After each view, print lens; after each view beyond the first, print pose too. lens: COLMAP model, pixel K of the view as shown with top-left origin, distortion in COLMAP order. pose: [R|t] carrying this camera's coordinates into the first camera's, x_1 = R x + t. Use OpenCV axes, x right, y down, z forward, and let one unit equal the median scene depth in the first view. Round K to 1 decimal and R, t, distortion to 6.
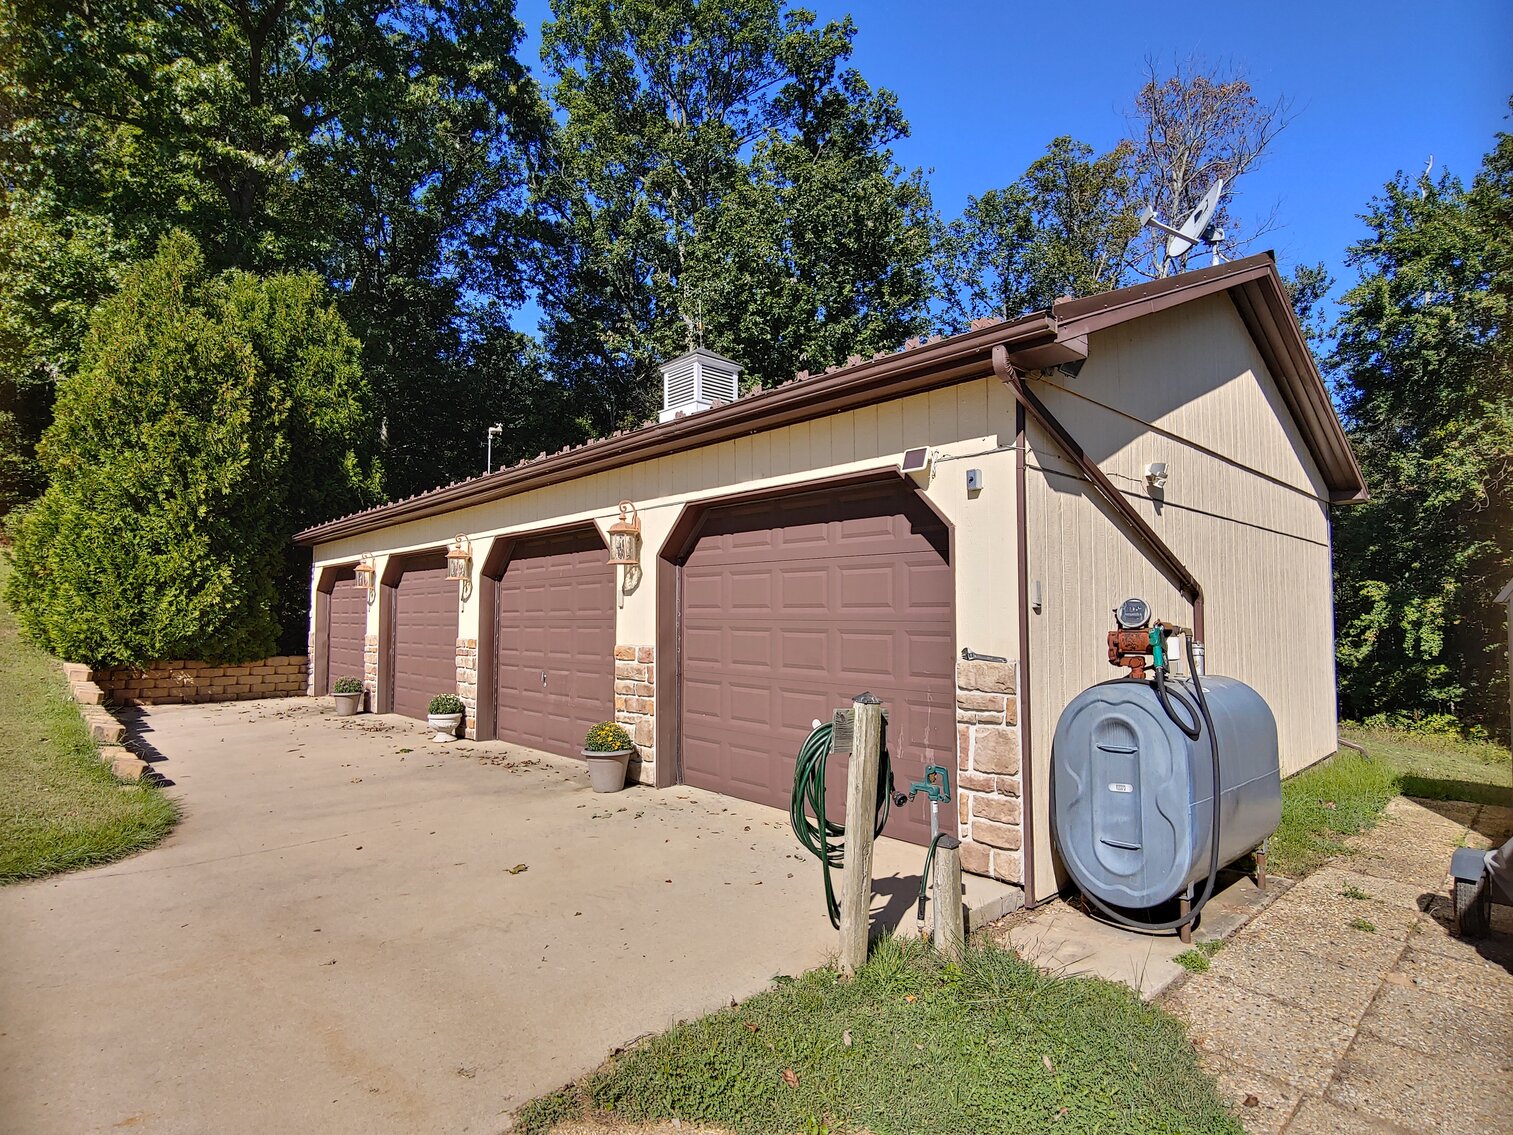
lens RADIAL K [[801.6, 0, 759.9], [0, 801.6, 561.8], [0, 0, 1]] dist [-0.015202, -0.001629]
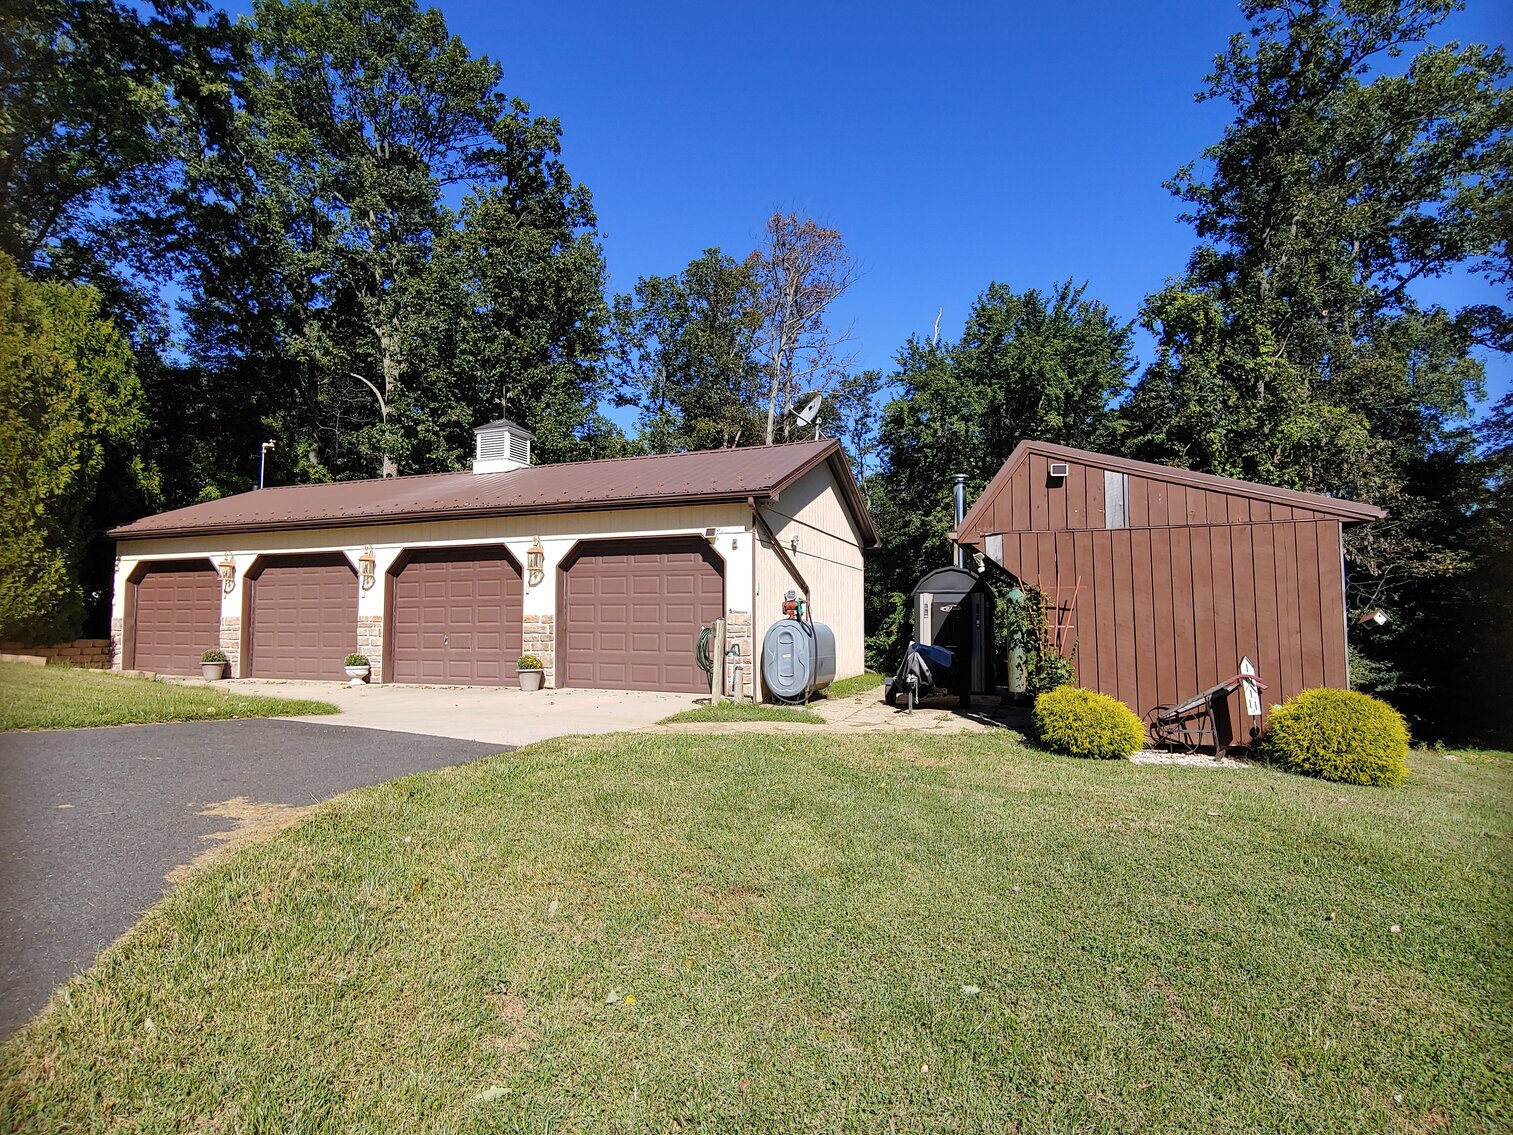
lens RADIAL K [[762.8, 0, 754.2], [0, 762.8, 565.9], [0, 0, 1]] dist [-0.001819, -0.000532]
pose [[0.896589, 0.032861, 0.441644, -0.261819], [-0.030865, 0.999455, -0.011706, -0.000818], [-0.441788, -0.003135, 0.897114, -0.420976]]
